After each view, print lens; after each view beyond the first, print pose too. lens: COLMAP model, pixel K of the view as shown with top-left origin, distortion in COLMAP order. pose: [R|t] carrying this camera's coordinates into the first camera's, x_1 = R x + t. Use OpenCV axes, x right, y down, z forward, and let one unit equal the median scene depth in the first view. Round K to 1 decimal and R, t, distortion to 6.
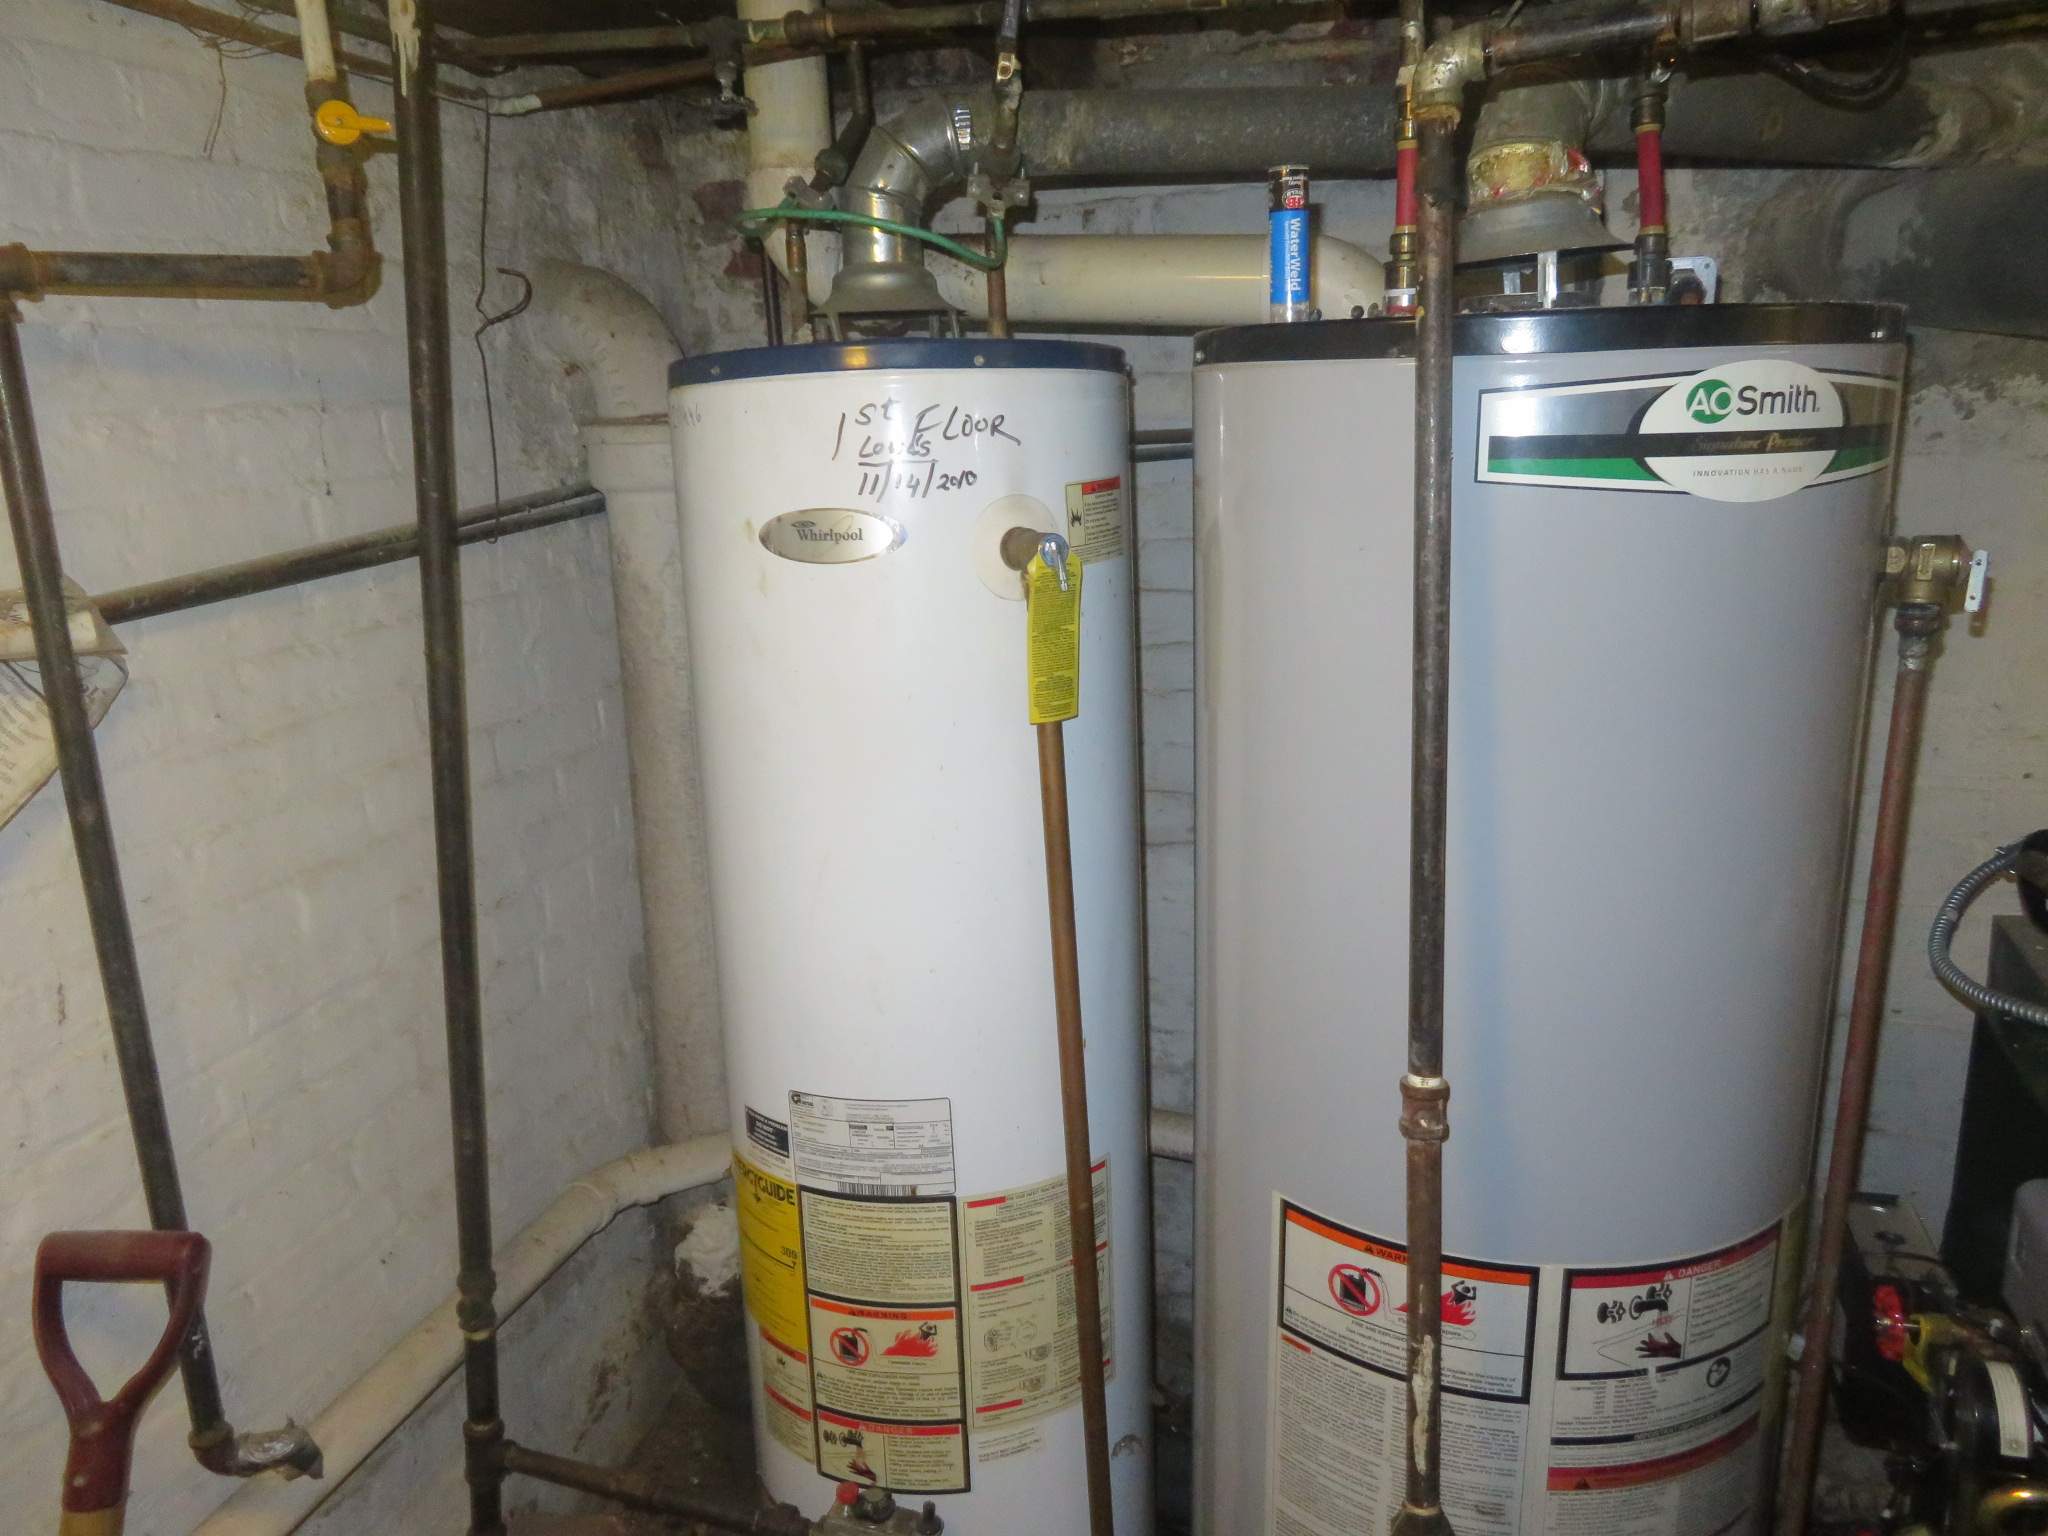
lens RADIAL K [[1464.8, 0, 1024.2], [0, 1464.8, 763.2], [0, 0, 1]] dist [-0.014986, 0.008565]
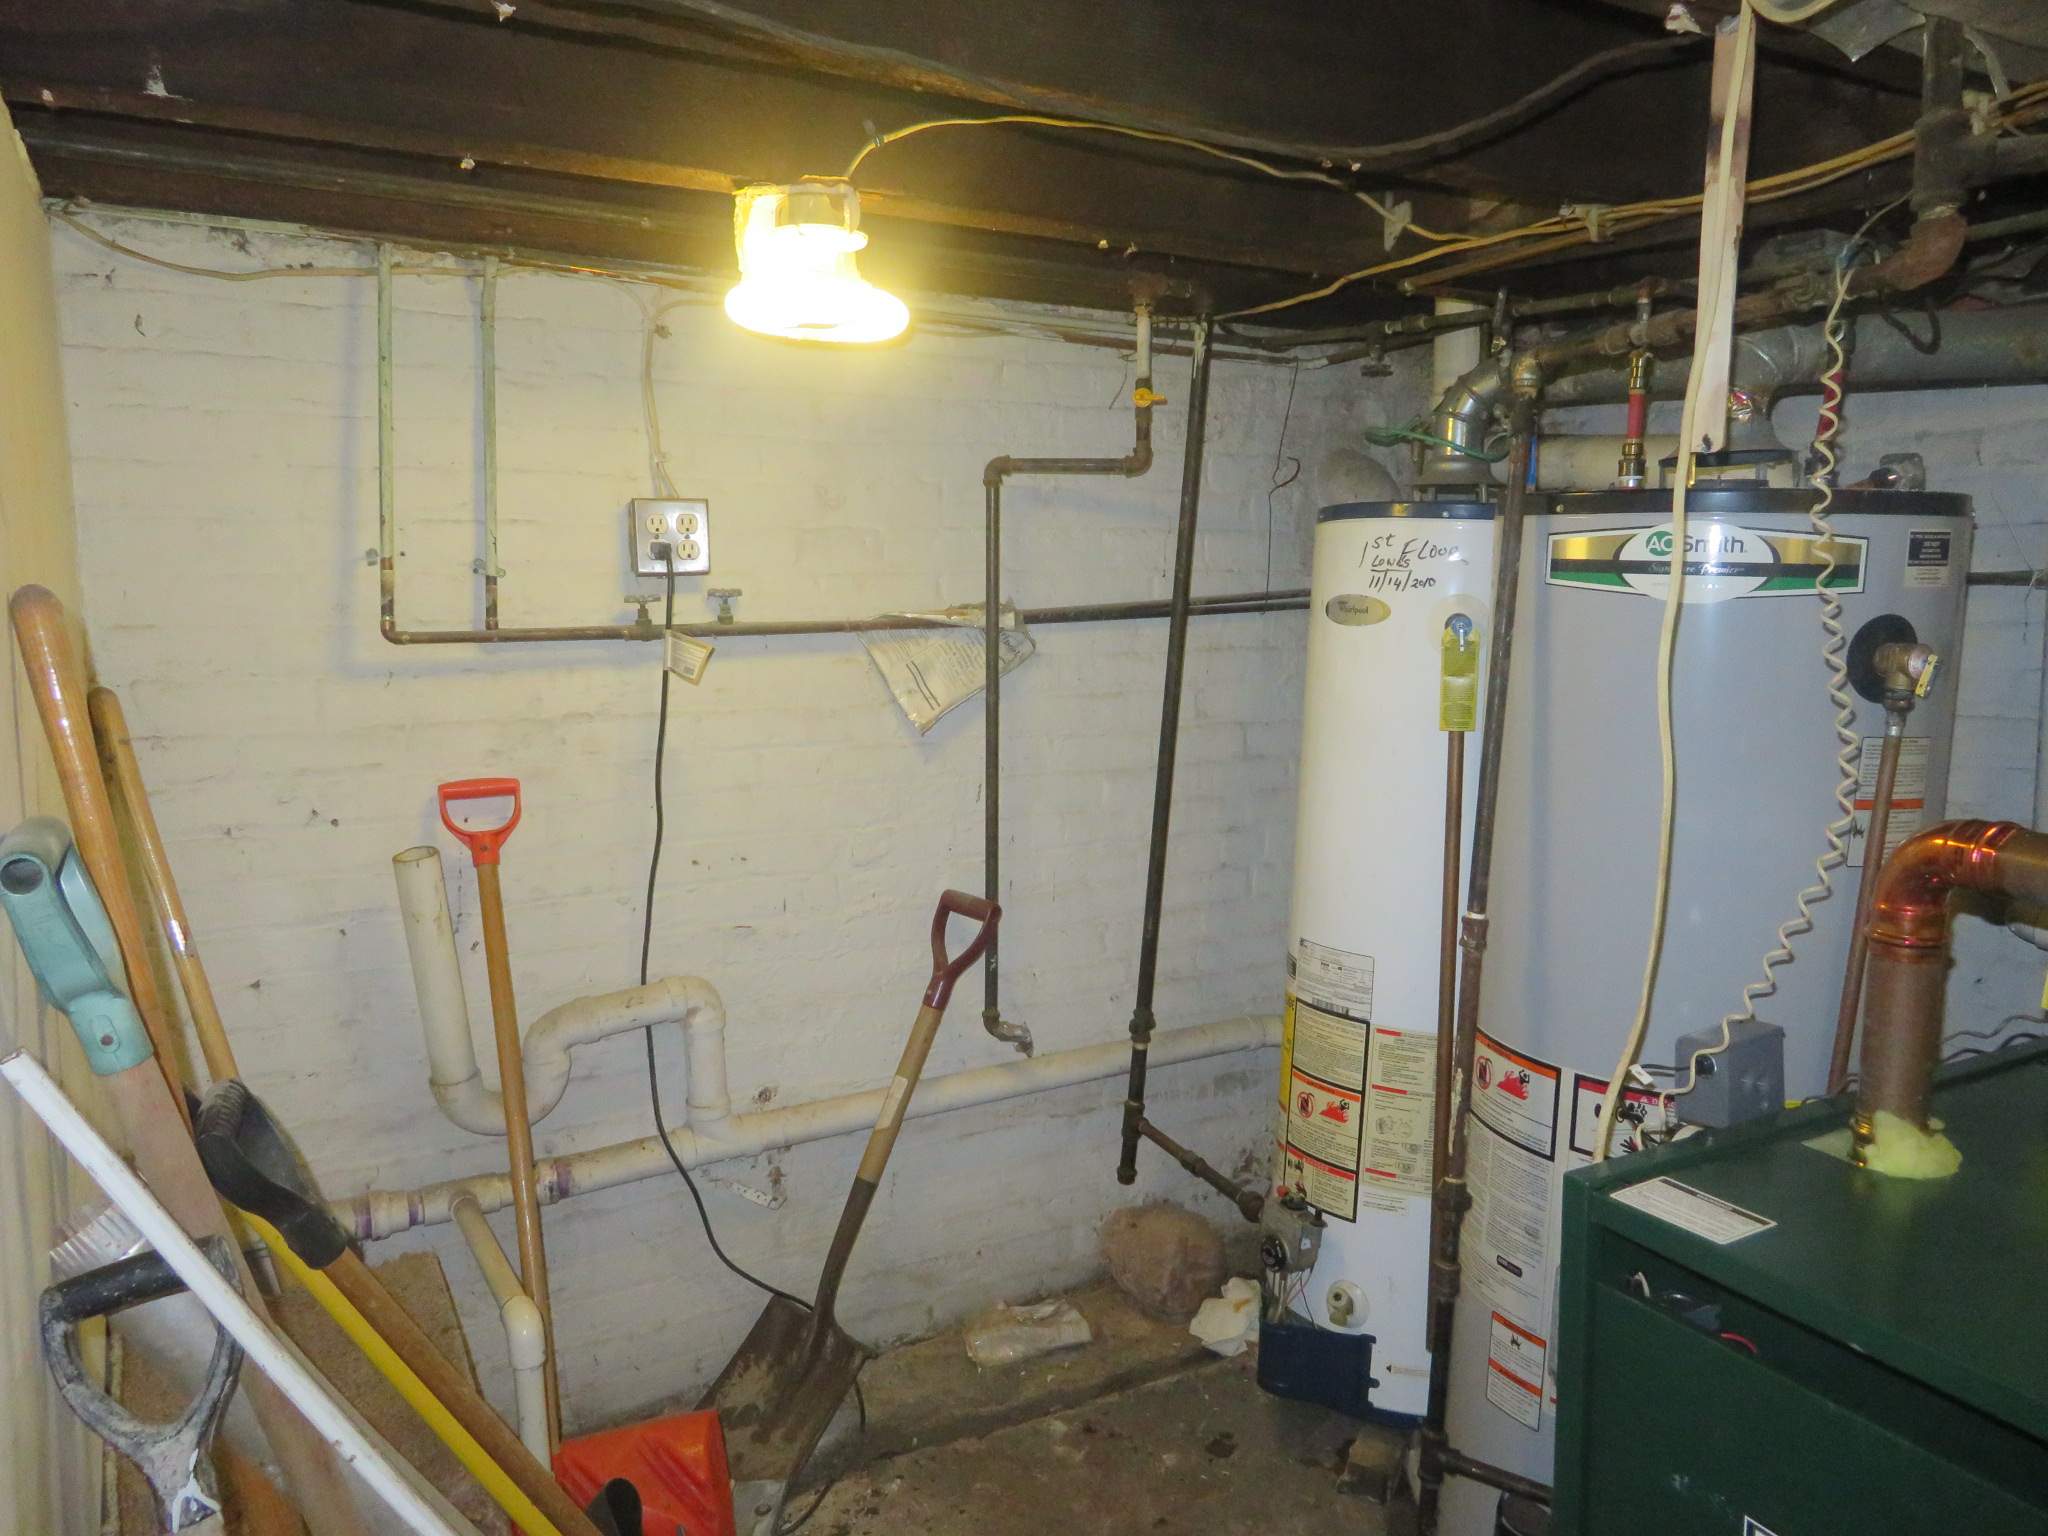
lens RADIAL K [[1464.8, 0, 1024.2], [0, 1464.8, 763.2], [0, 0, 1]] dist [-0.014986, 0.008565]
pose [[0.717358, 0.139807, -0.682533, 0.736629], [-0.207817, 0.978000, -0.018091, 0.125980], [0.664988, 0.154820, 0.730631, -0.469532]]
